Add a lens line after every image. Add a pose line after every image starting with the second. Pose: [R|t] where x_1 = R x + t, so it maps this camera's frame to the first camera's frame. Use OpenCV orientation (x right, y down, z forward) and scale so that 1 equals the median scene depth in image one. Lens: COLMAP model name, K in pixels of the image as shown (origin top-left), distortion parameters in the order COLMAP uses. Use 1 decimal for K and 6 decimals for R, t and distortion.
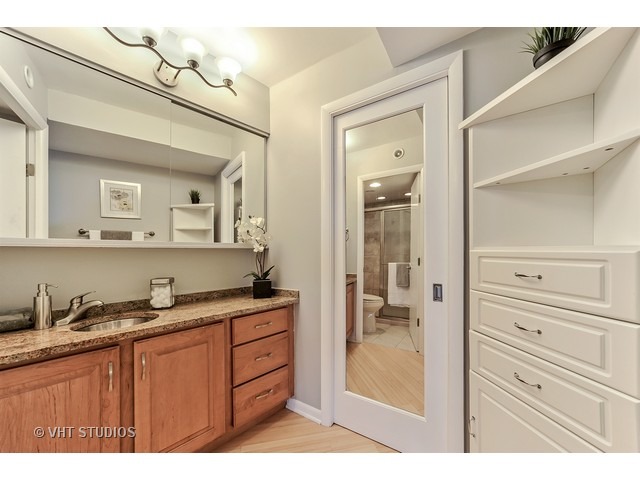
lens RADIAL K [[269.6, 0, 320.0], [0, 269.6, 240.0], [0, 0, 1]] dist [0.000679, 0.000009]
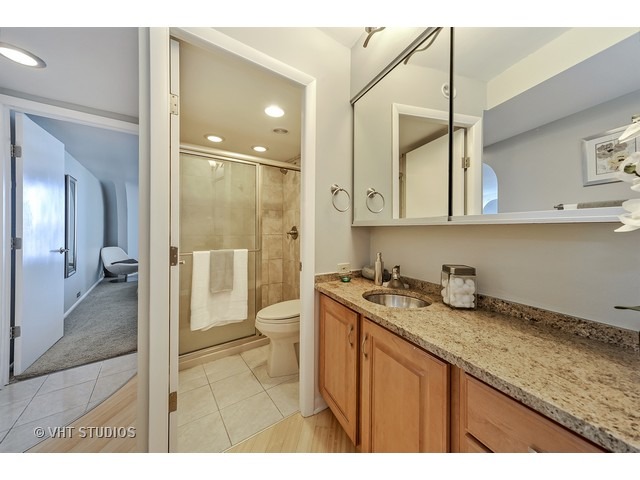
lens RADIAL K [[207.8, 0, 319.7], [0, 207.8, 230.7], [0, 0, 1]] dist [0.000319, -0.002748]
pose [[-0.272528, 0.045338, -0.961079, 0.070678], [0.050122, 0.998202, 0.032877, -0.004675], [0.960841, -0.039211, -0.274311, 0.576094]]
